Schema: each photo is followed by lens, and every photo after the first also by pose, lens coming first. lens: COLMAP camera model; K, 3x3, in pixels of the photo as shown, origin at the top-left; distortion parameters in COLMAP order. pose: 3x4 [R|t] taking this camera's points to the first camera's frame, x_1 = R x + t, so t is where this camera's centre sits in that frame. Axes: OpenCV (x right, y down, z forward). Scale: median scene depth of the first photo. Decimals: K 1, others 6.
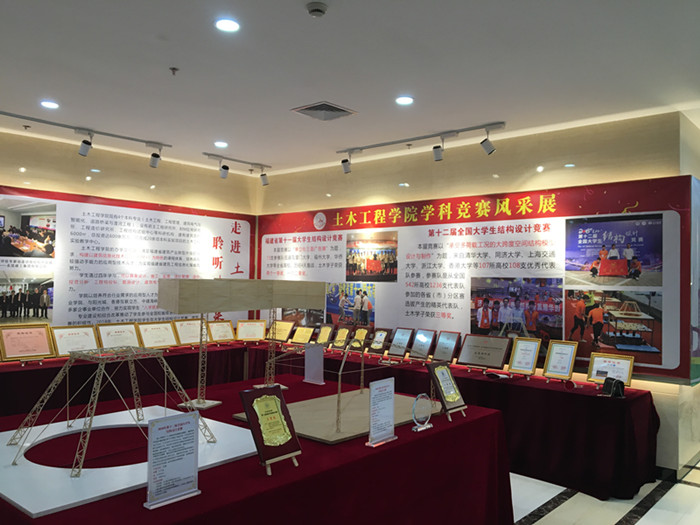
lens RADIAL K [[591.3, 0, 350.4], [0, 591.3, 263.2], [0, 0, 1]] dist [0.010313, 0.003126]
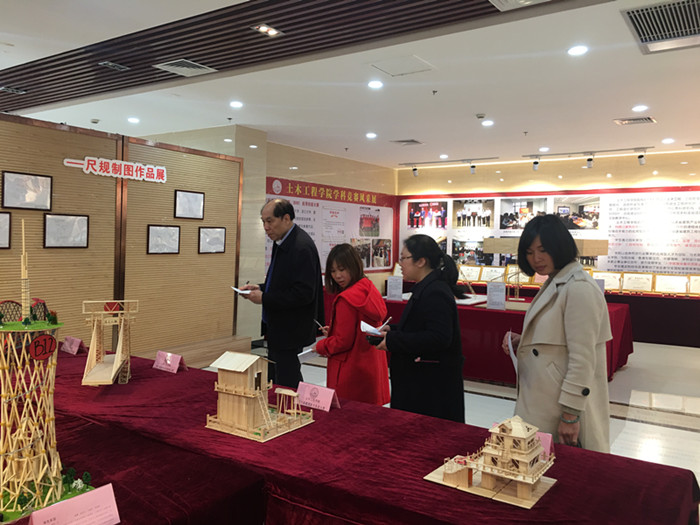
lens RADIAL K [[591.9, 0, 350.2], [0, 591.9, 261.7], [0, 0, 1]] dist [-0.000740, -0.001888]
pose [[0.122754, 0.030568, -0.991966, 1.005498], [0.017888, 0.999295, 0.033007, 0.013310], [0.992276, -0.021796, 0.122120, 0.109992]]
